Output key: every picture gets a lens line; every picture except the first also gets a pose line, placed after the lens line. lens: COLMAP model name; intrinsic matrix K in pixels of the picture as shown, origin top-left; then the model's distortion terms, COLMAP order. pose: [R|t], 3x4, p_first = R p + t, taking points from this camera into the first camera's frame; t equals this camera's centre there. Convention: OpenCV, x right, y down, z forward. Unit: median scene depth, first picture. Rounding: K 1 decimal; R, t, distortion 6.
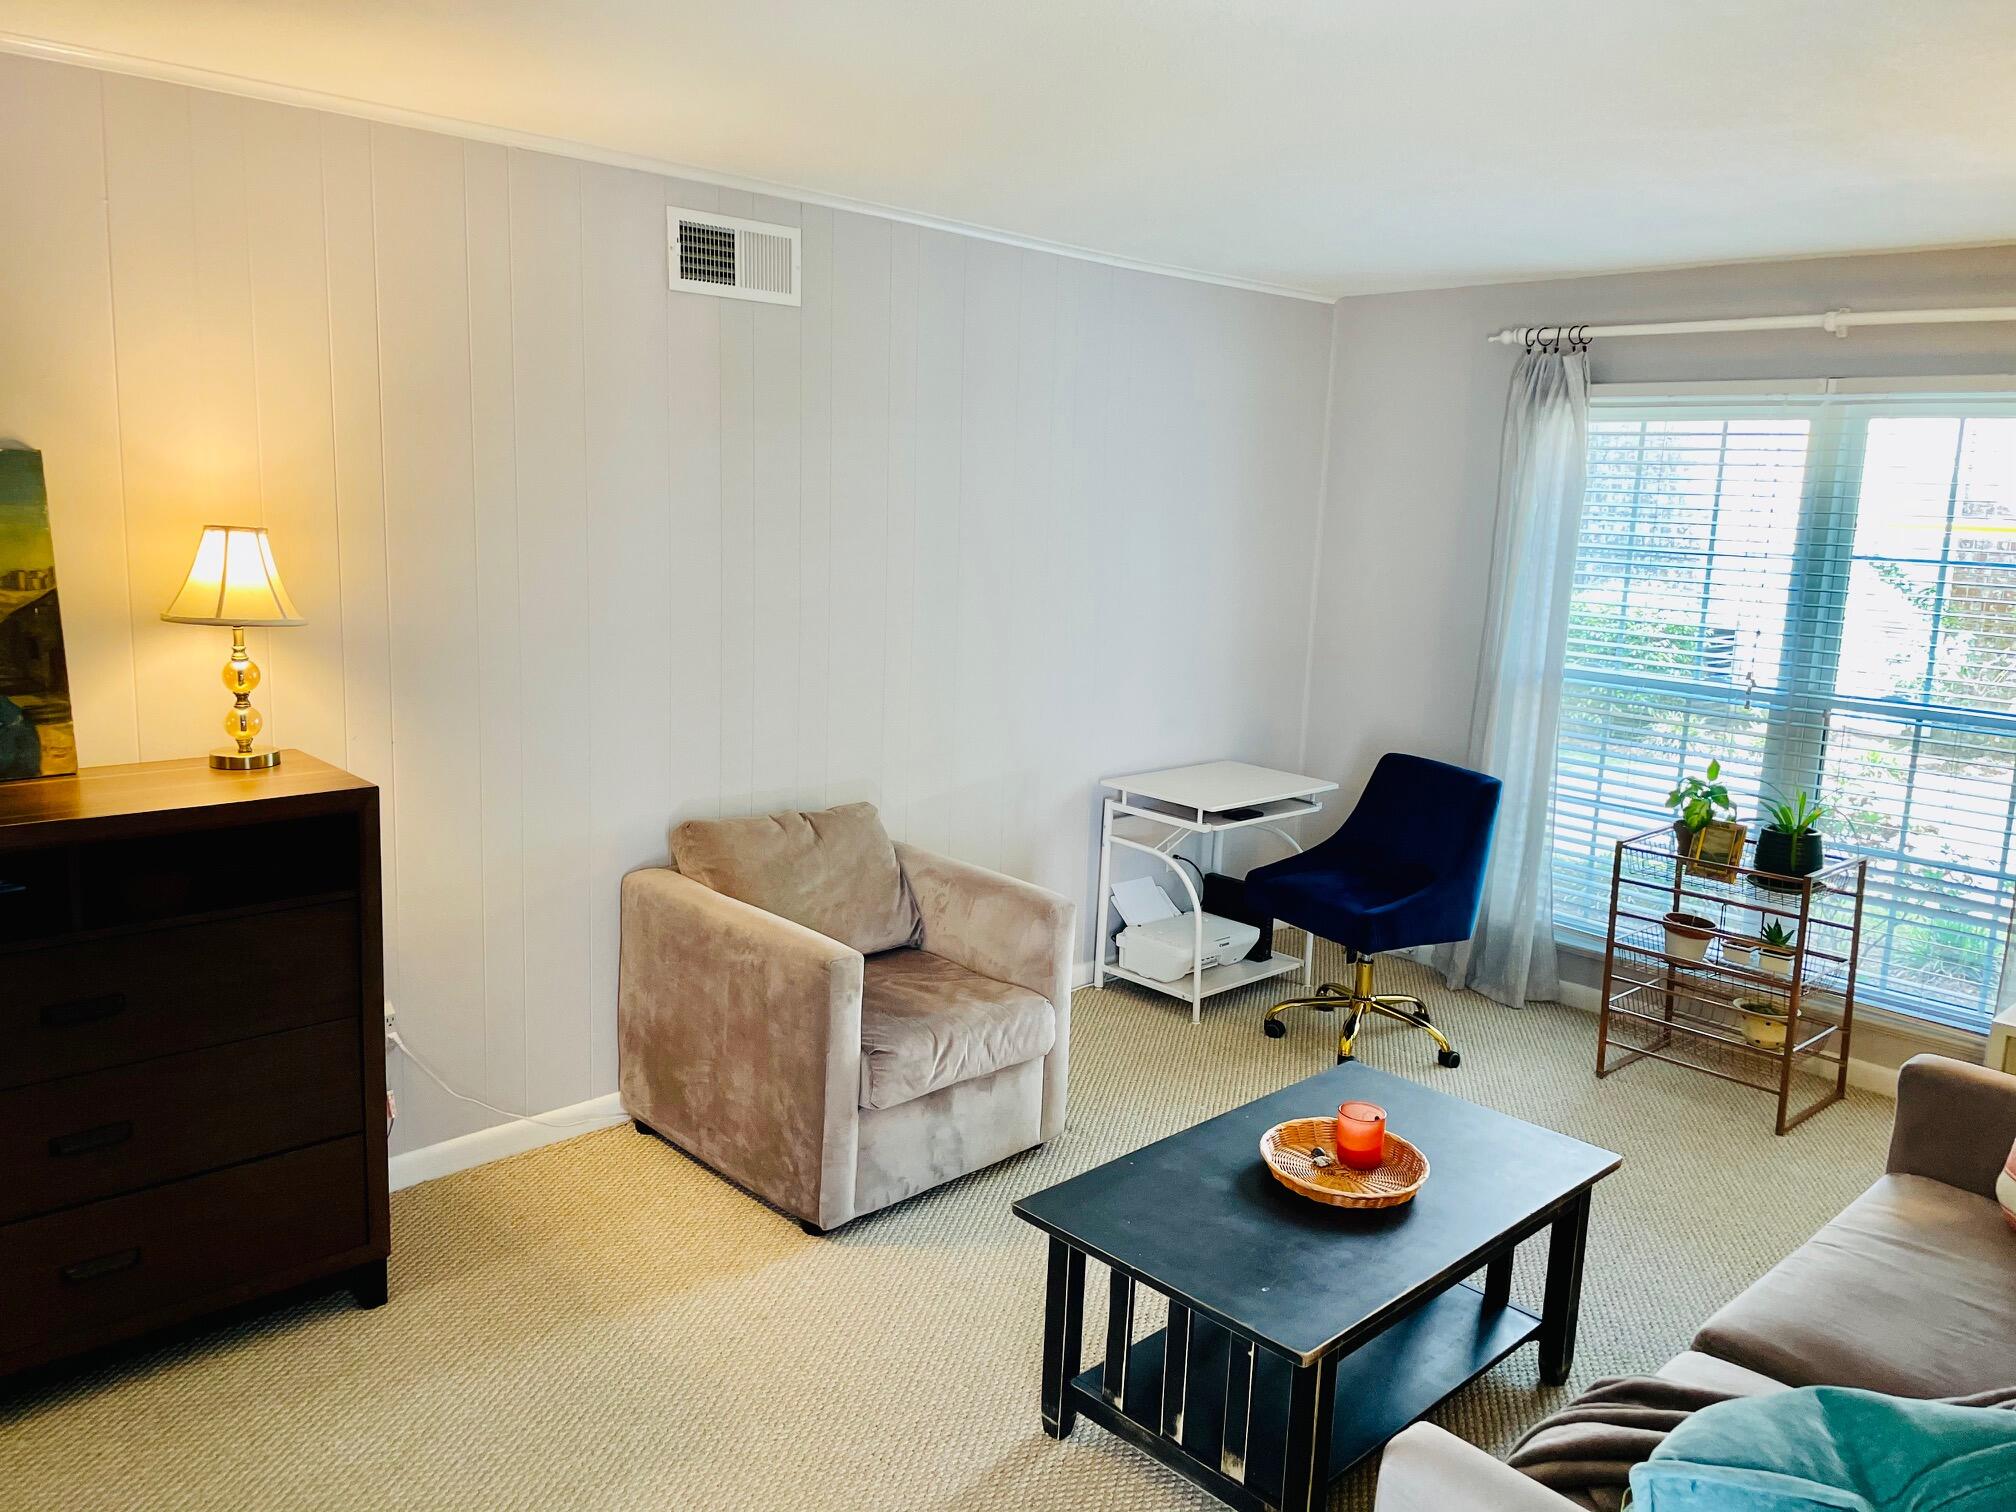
lens RADIAL K [[1520.0, 0, 1000.5], [0, 1520.0, 737.2], [0, 0, 1]] dist [0.088084, -0.111189]
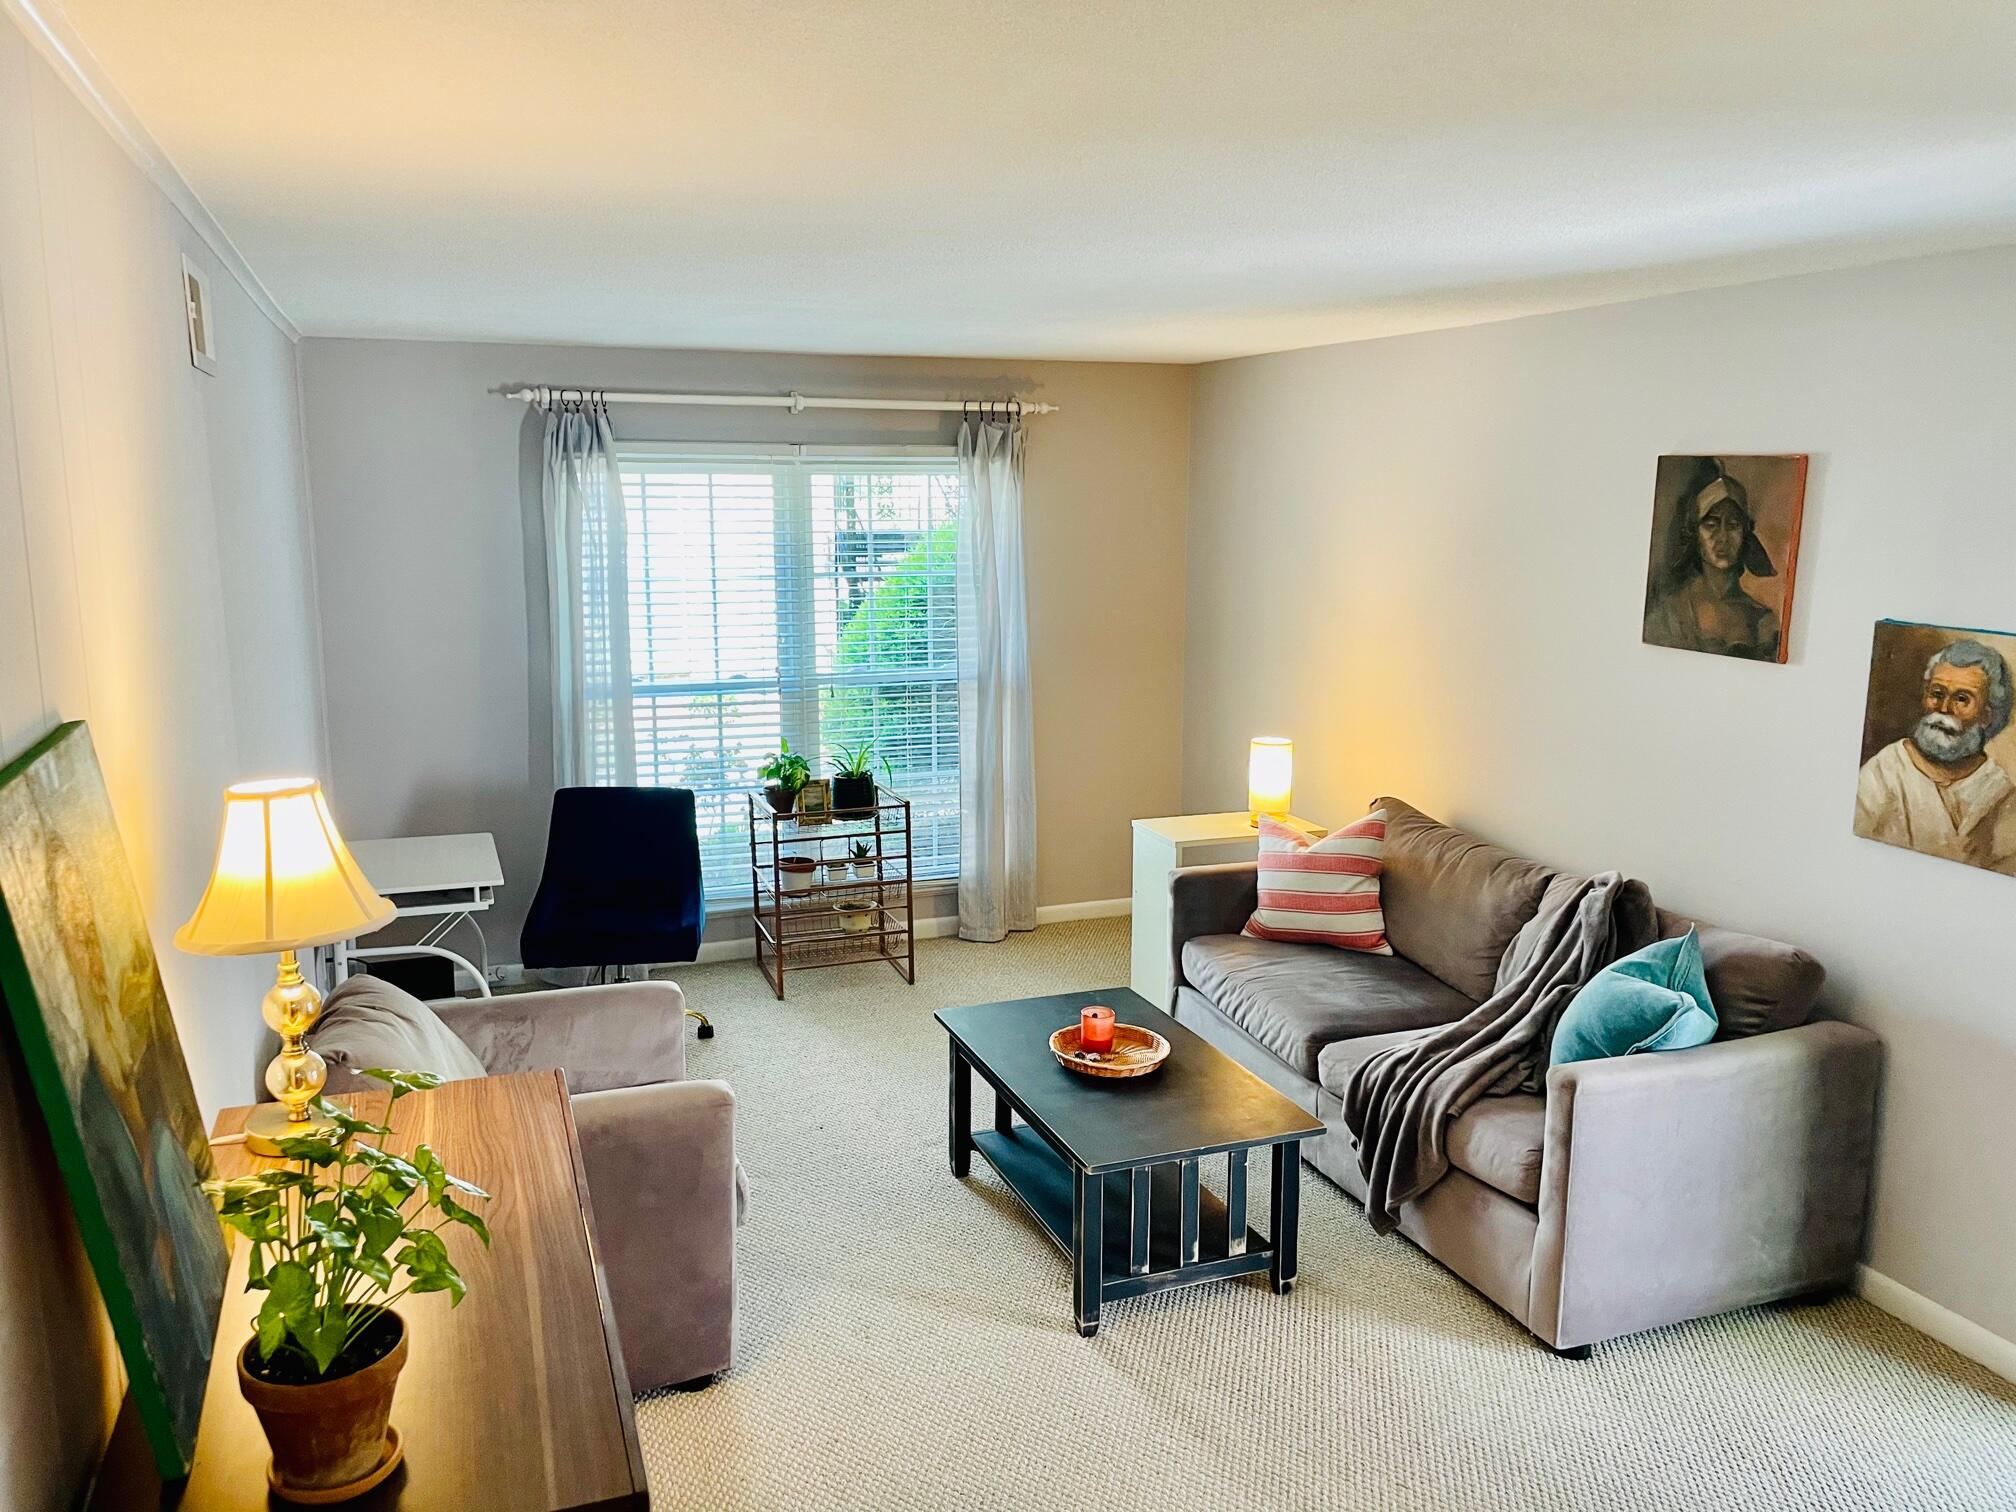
lens RADIAL K [[1520.0, 0, 1016.9], [0, 1520.0, 744.8], [0, 0, 1]] dist [0.088084, -0.111189]
pose [[0.383848, -0.192454, 0.903118, -0.755328], [0.162928, 0.976810, 0.138910, -0.151545], [-0.908909, 0.093823, 0.406303, 0.358908]]
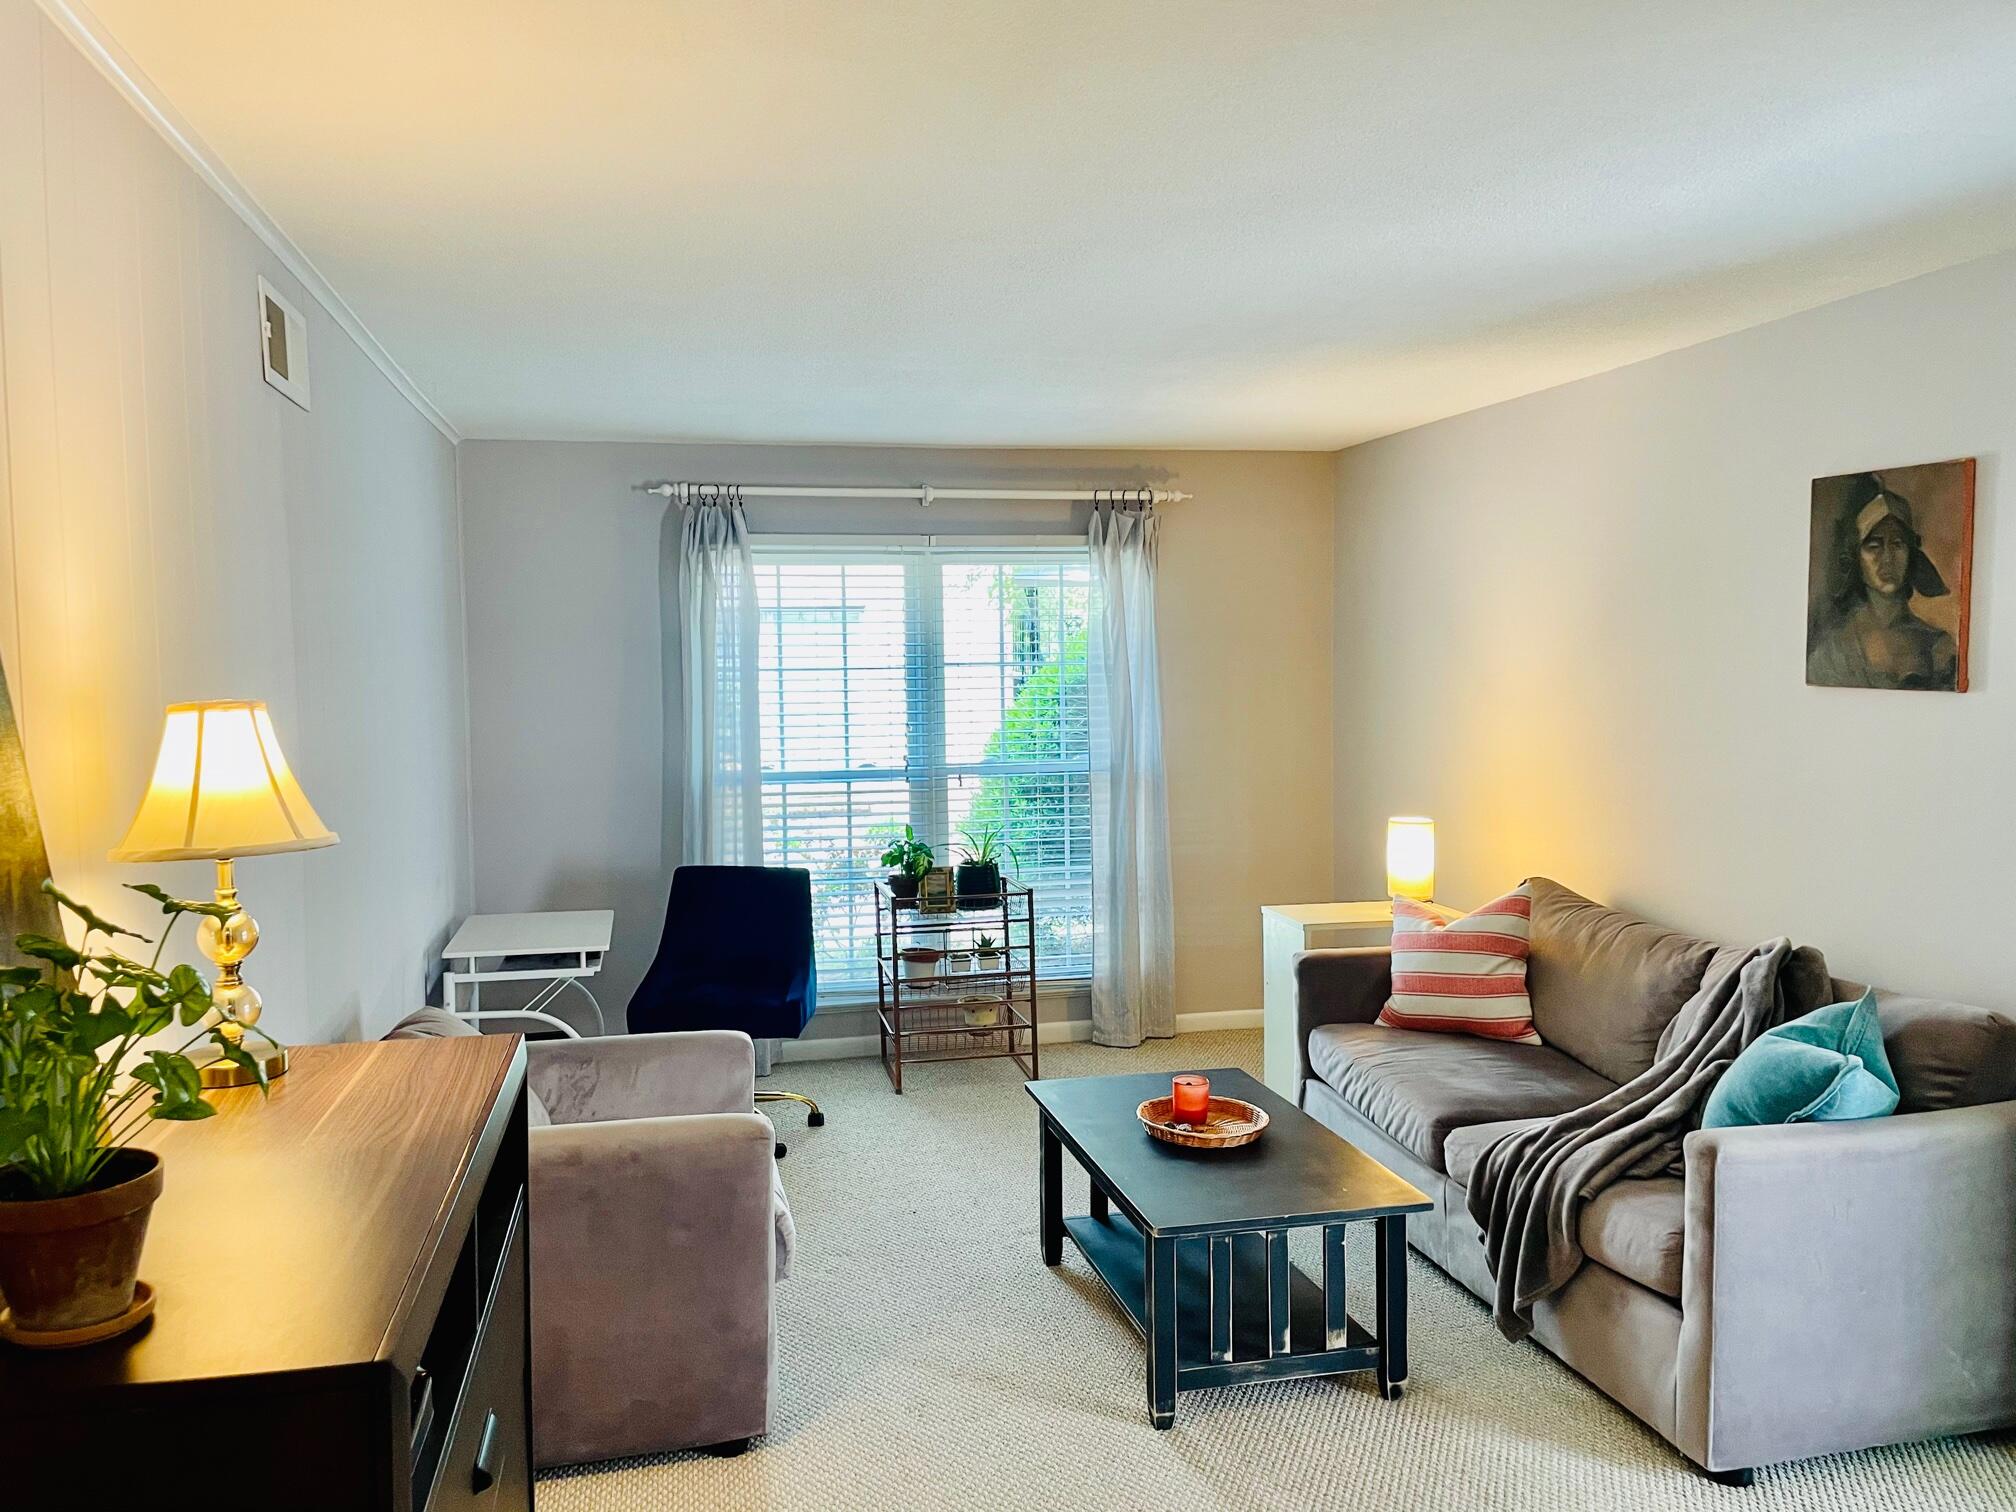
lens RADIAL K [[1520.0, 0, 1006.6], [0, 1520.0, 745.3], [0, 0, 1]] dist [0.088084, -0.111189]
pose [[0.512451, -0.095004, 0.853445, -0.691578], [0.172832, 0.984934, 0.005864, -0.052730], [-0.841144, 0.144497, 0.521150, 0.312682]]
